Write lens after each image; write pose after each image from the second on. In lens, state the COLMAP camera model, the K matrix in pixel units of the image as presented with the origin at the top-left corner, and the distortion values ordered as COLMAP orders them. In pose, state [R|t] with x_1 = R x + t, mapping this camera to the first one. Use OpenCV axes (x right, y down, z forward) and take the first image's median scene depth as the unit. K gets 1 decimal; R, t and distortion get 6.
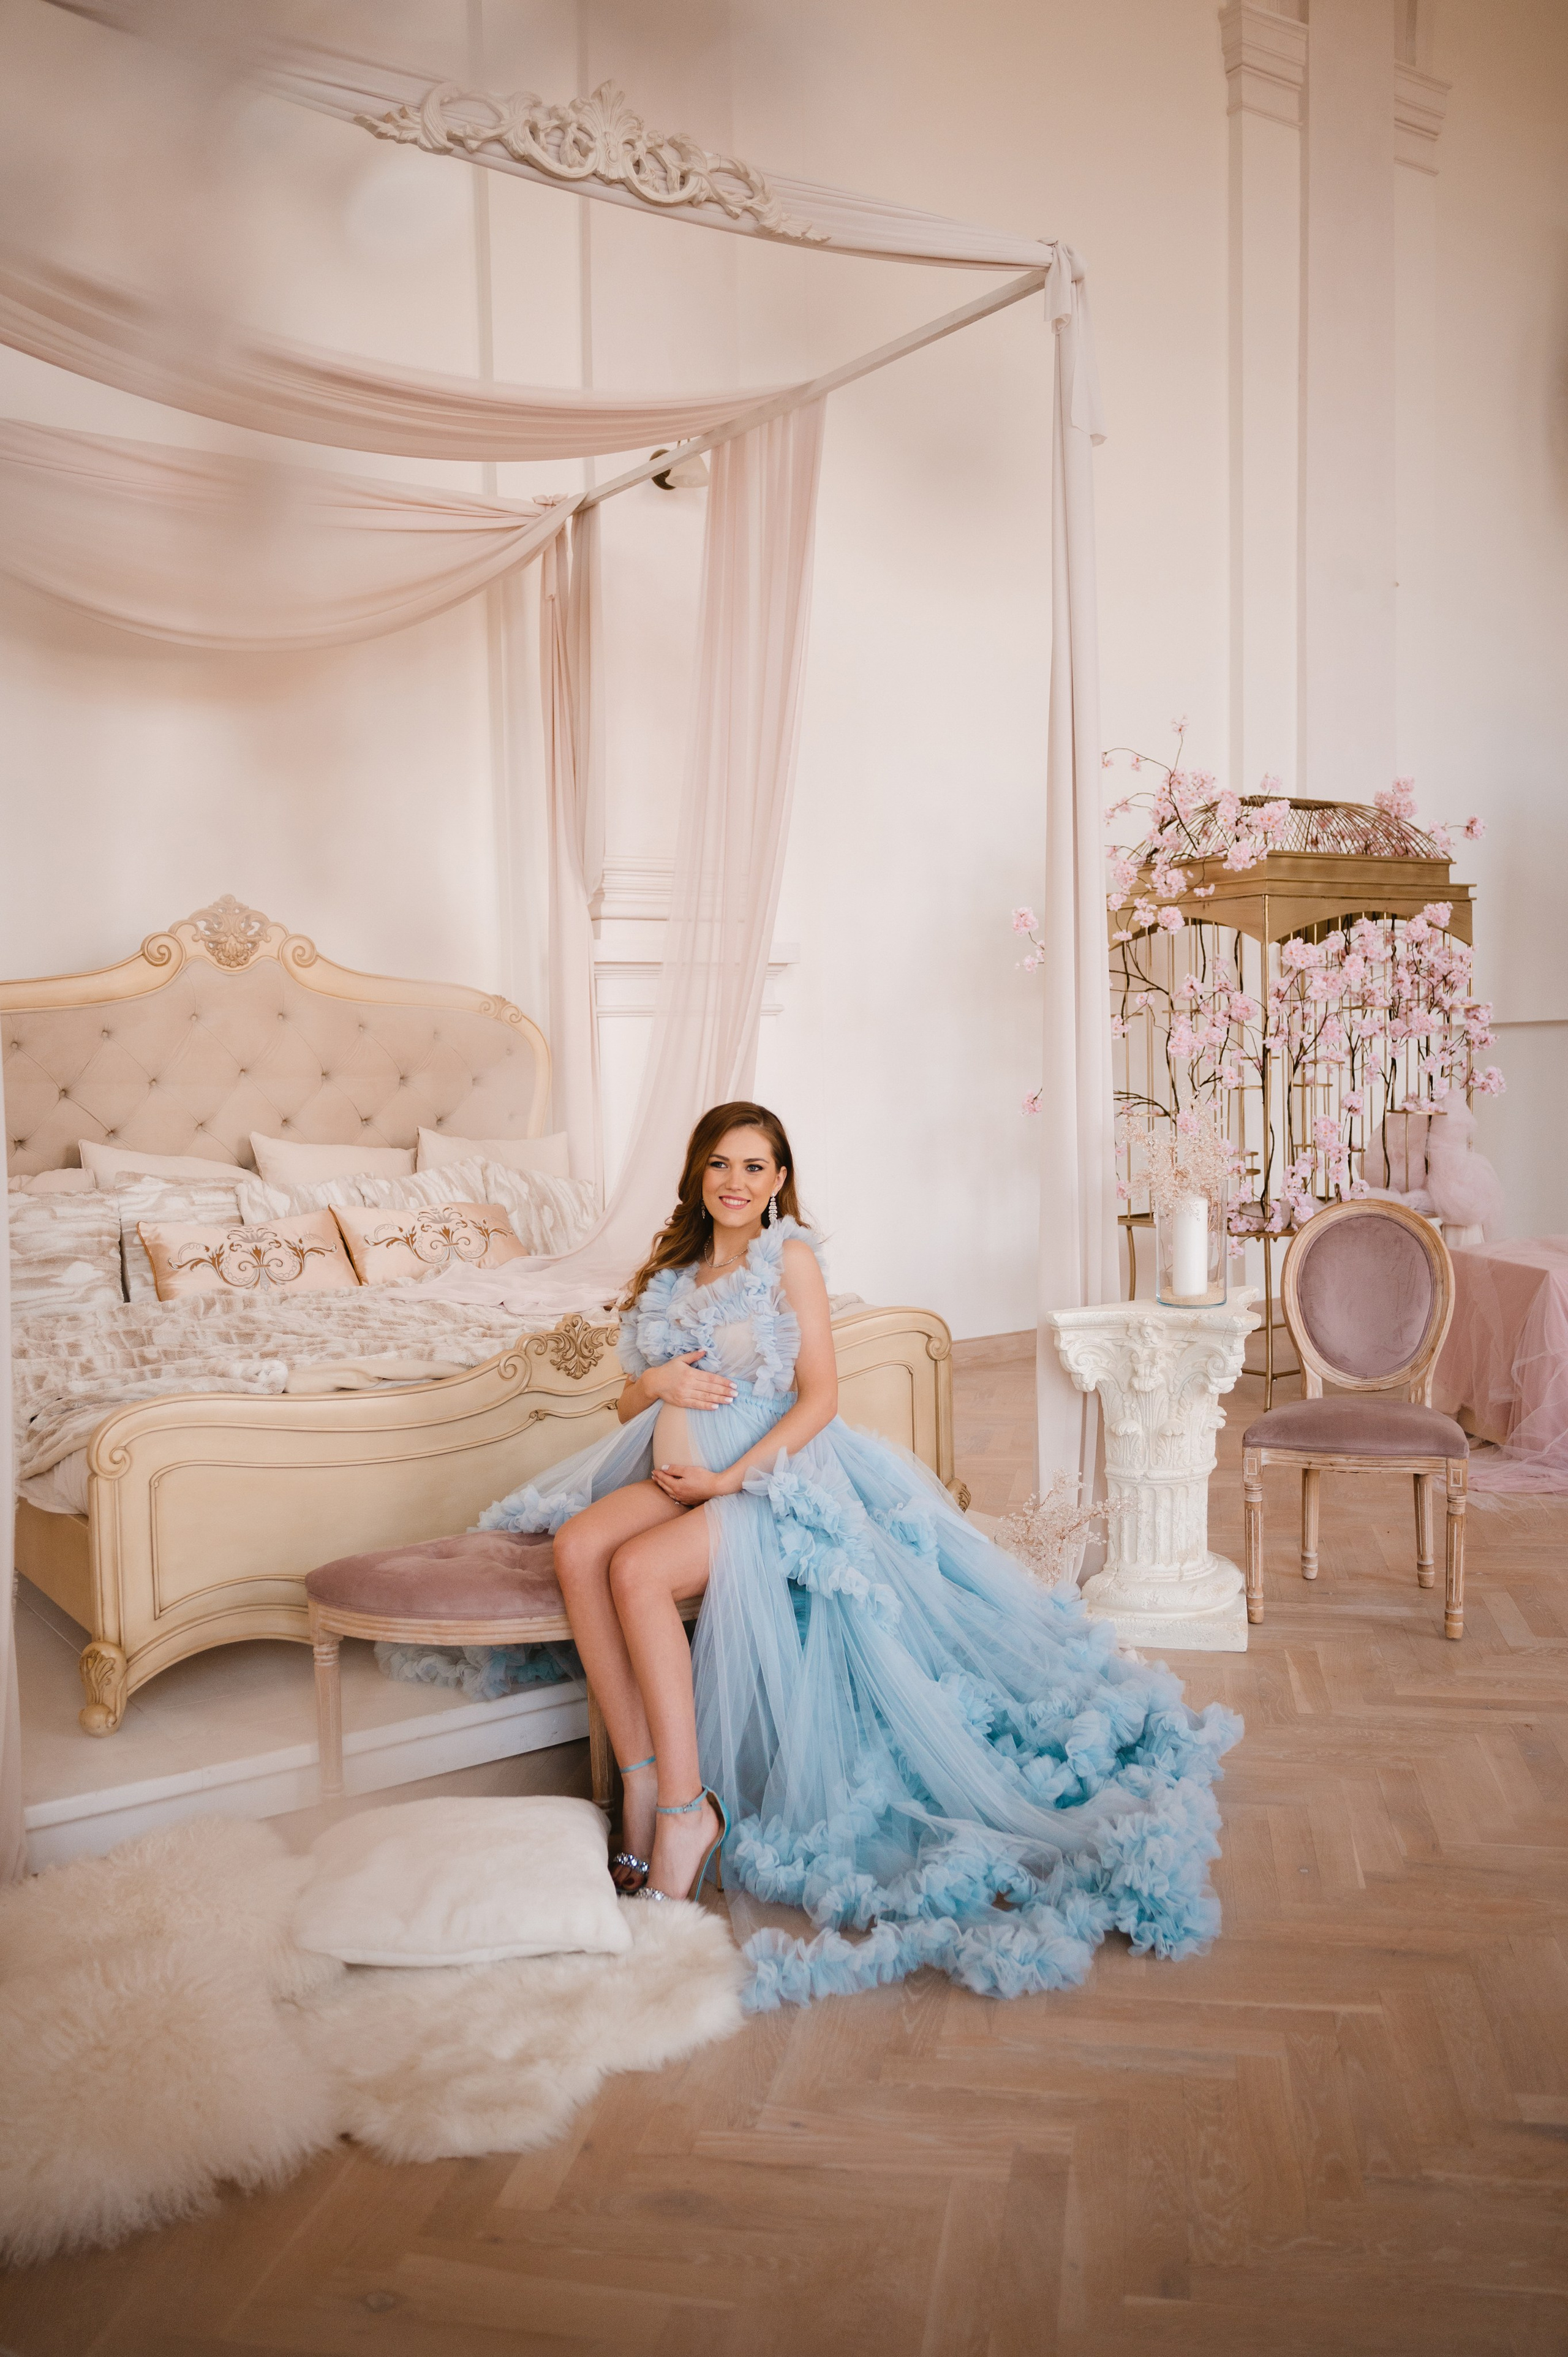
lens RADIAL K [[1884.1, 0, 784.0], [0, 1884.1, 1178.5], [0, 0, 1]] dist [-0.002835, 0.007978]
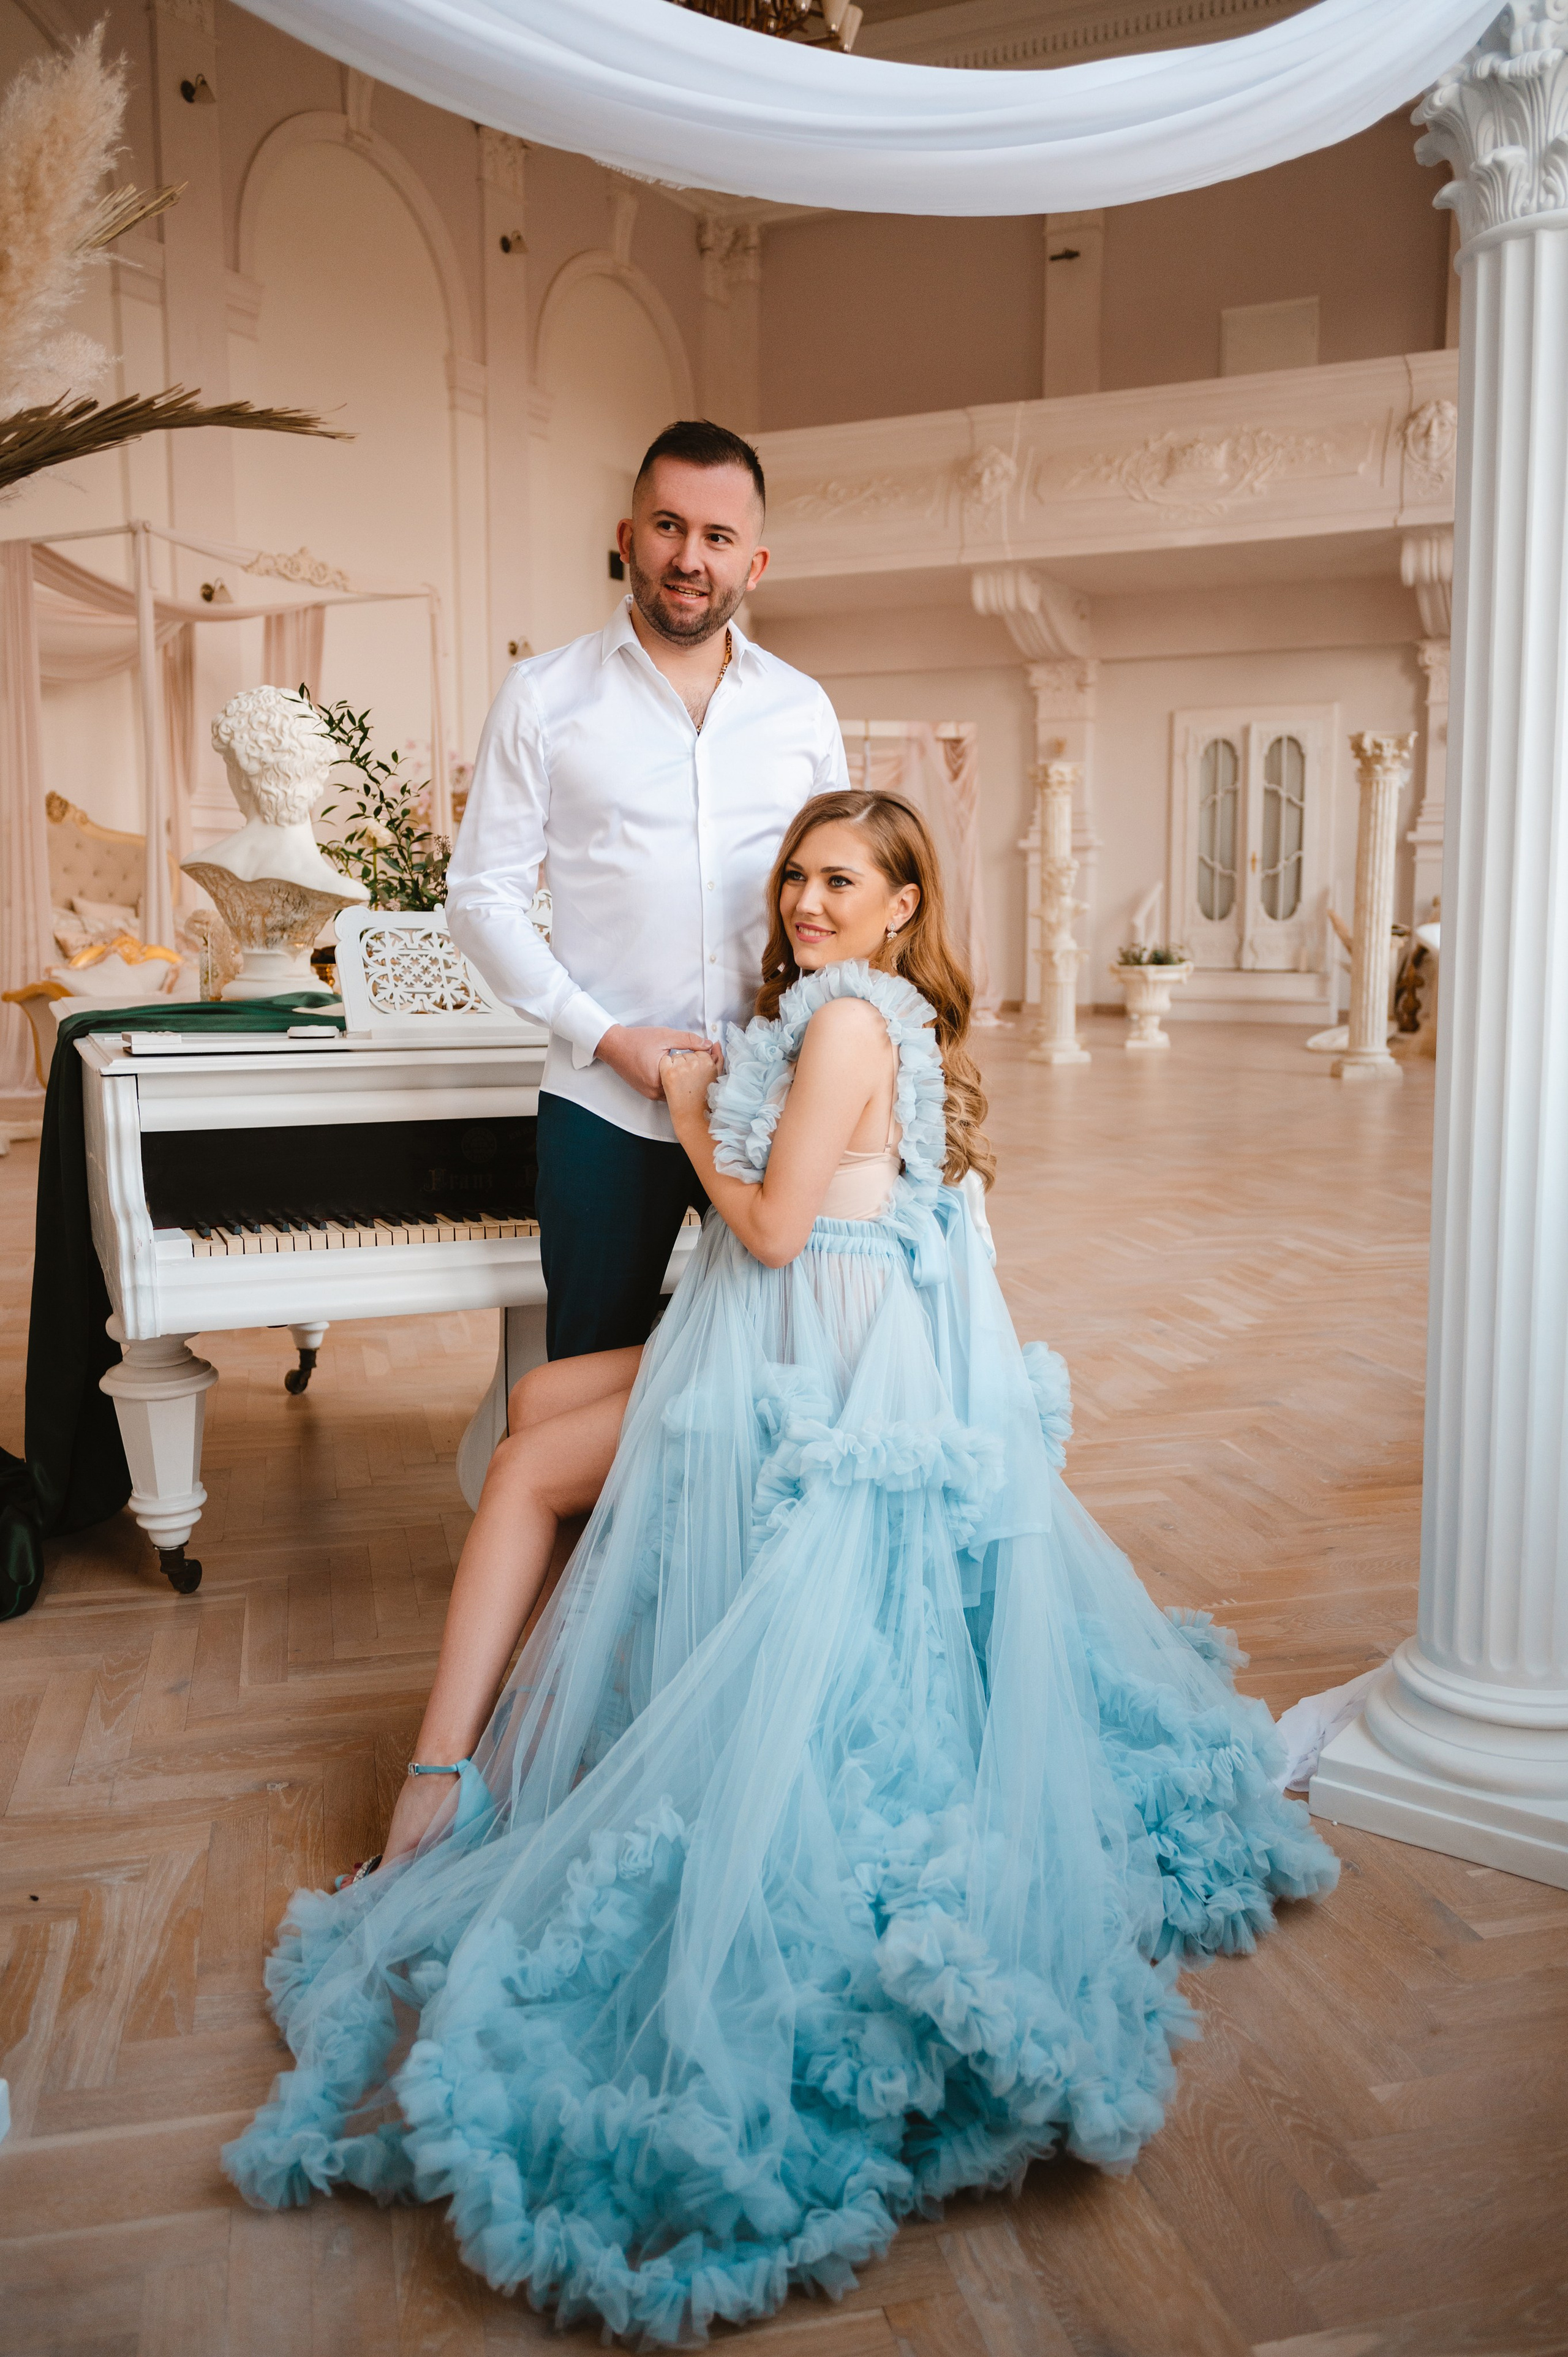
lens RADIAL K [[1913.1, 0, 866.9], [0, 1913.1, 1128.8], [0, 0, 1]] dist [0.104871, -0.090432]
pose [[0.878991, -0.032442, 0.475733, -0.552021], [0.016051, 0.999131, 0.038479, 0.177923], [-0.476568, -0.026187, 0.878748, -1.512653]]
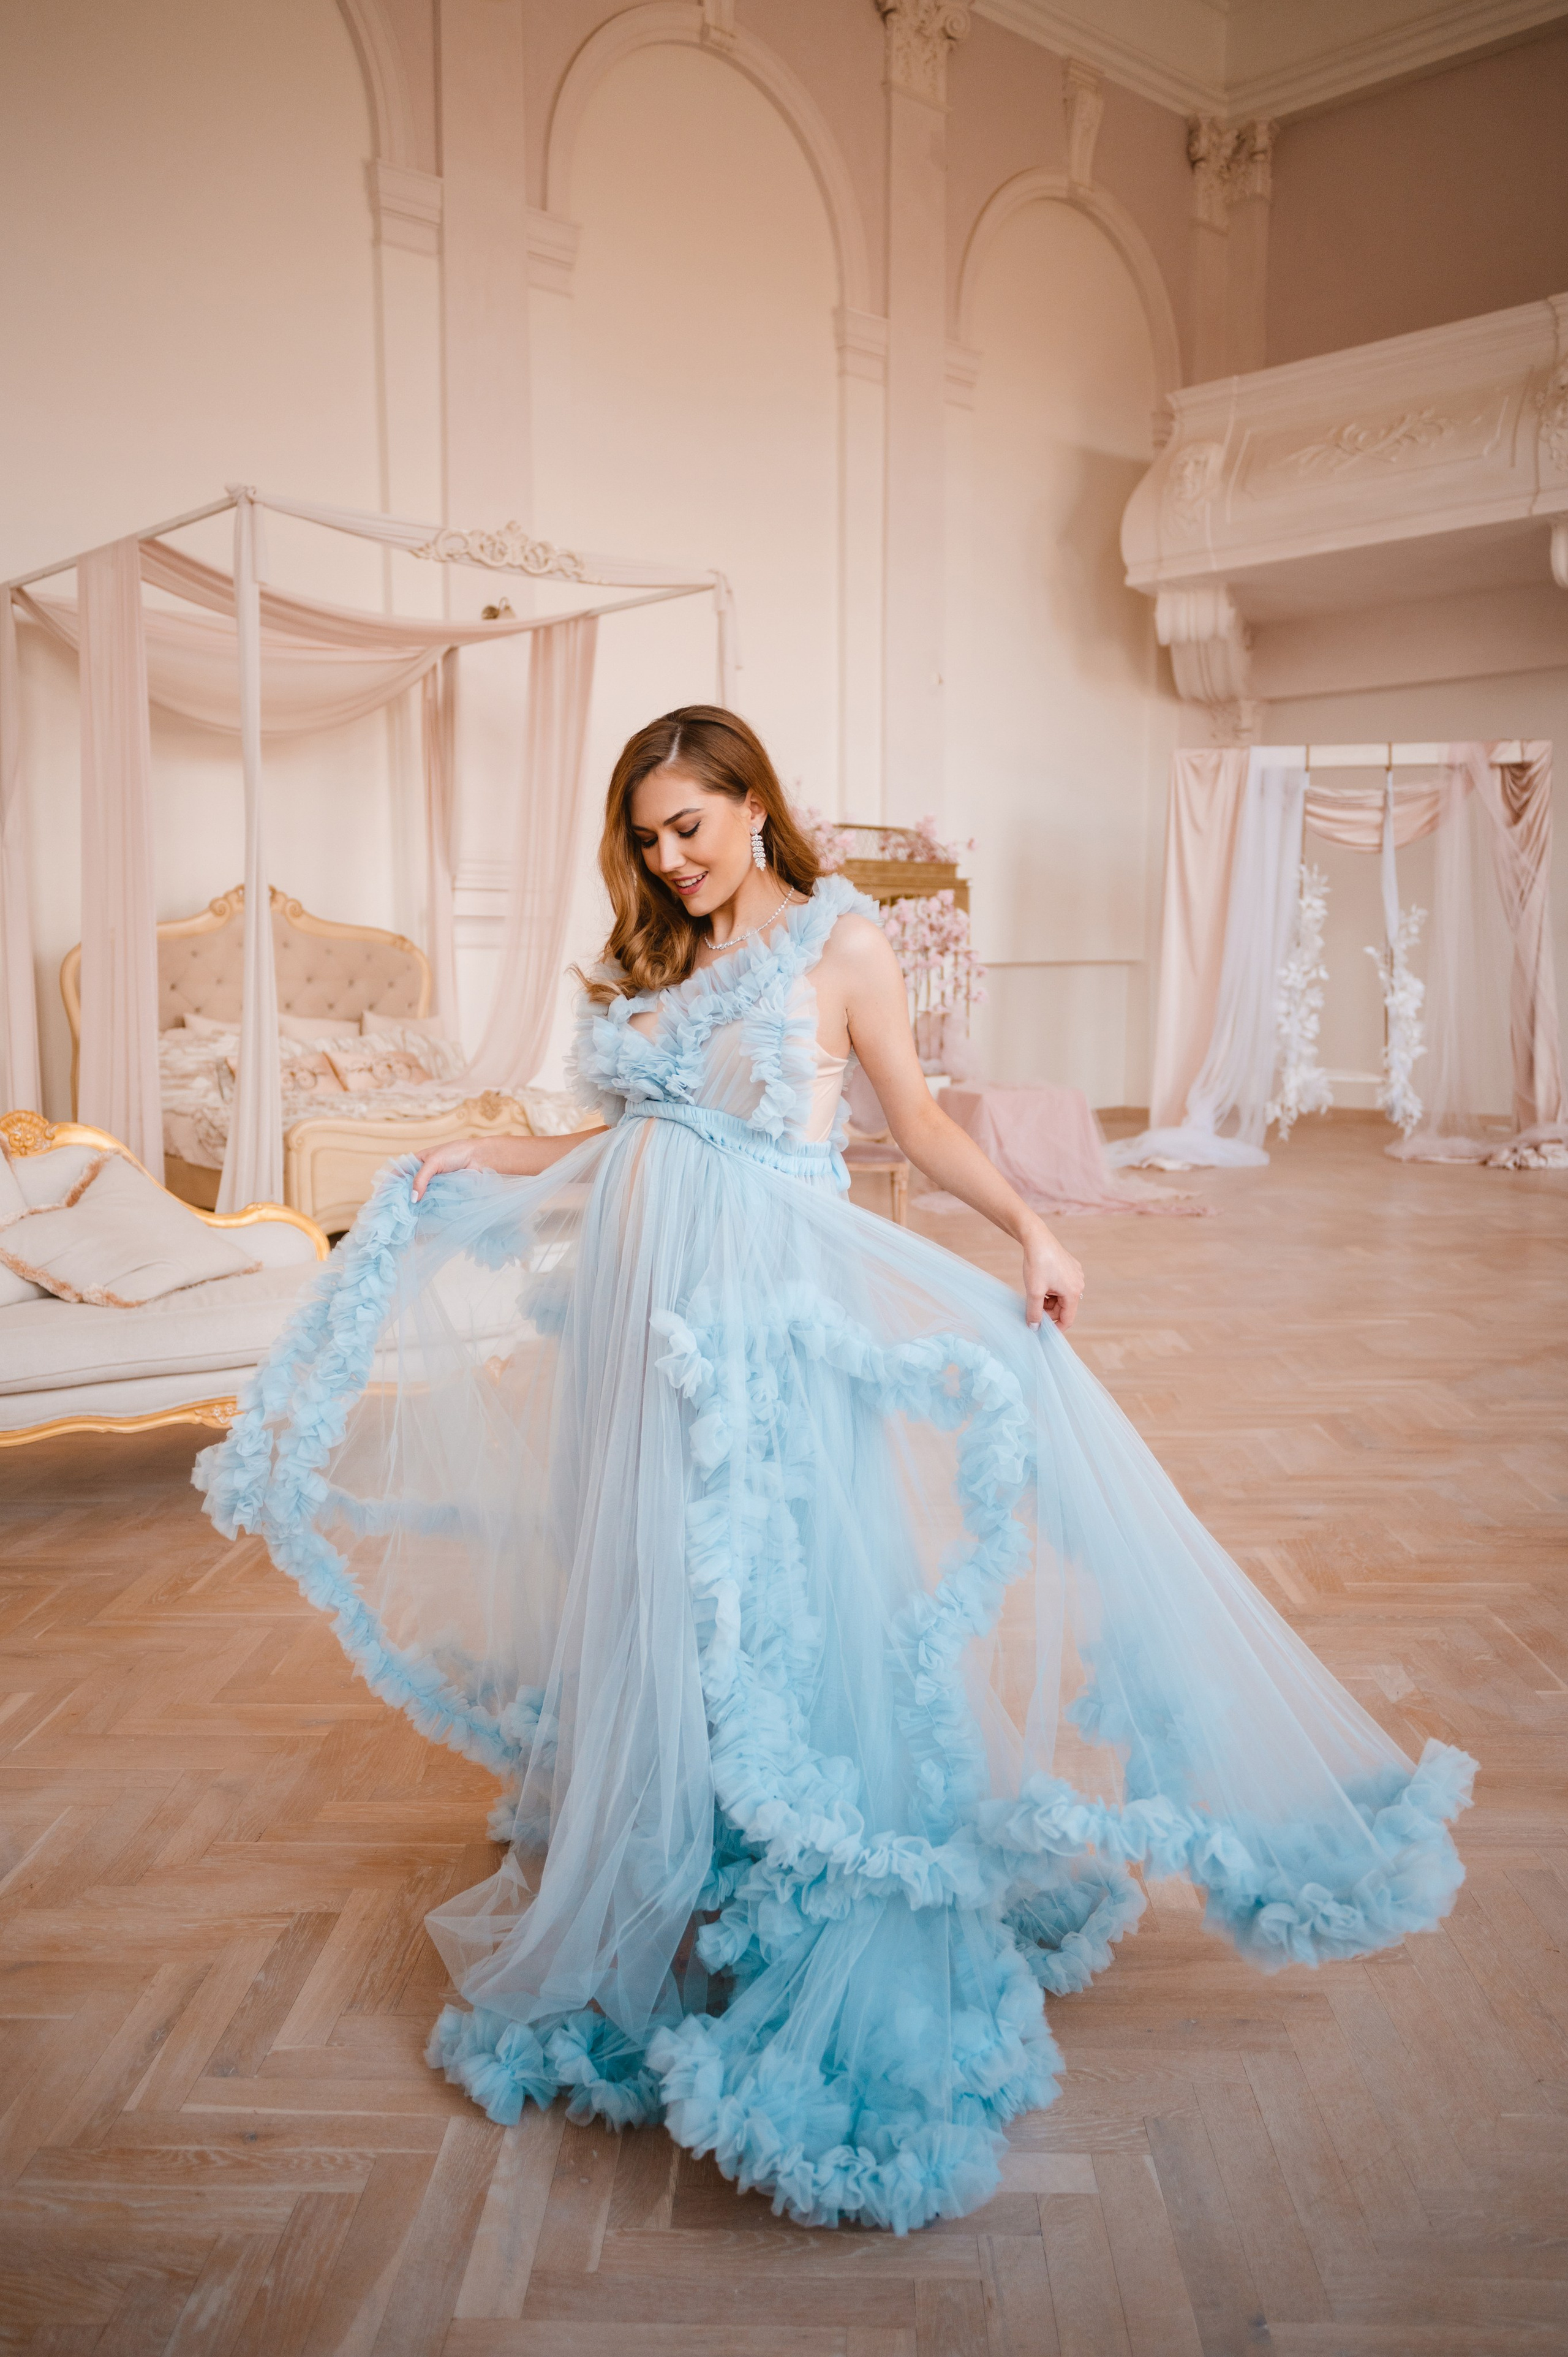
lens RADIAL K [[1884.4, 0, 784.0], [0, 1884.4, 1178.5], [0, 0, 1]] dist [-0.002835, 0.007978]
pose [[0.986892, -0.002690, 0.161358, -0.091188], [-0.002633, 0.999460, 0.032766, 0.072216], [-0.161359, -0.032761, 0.986352, -0.816064]]
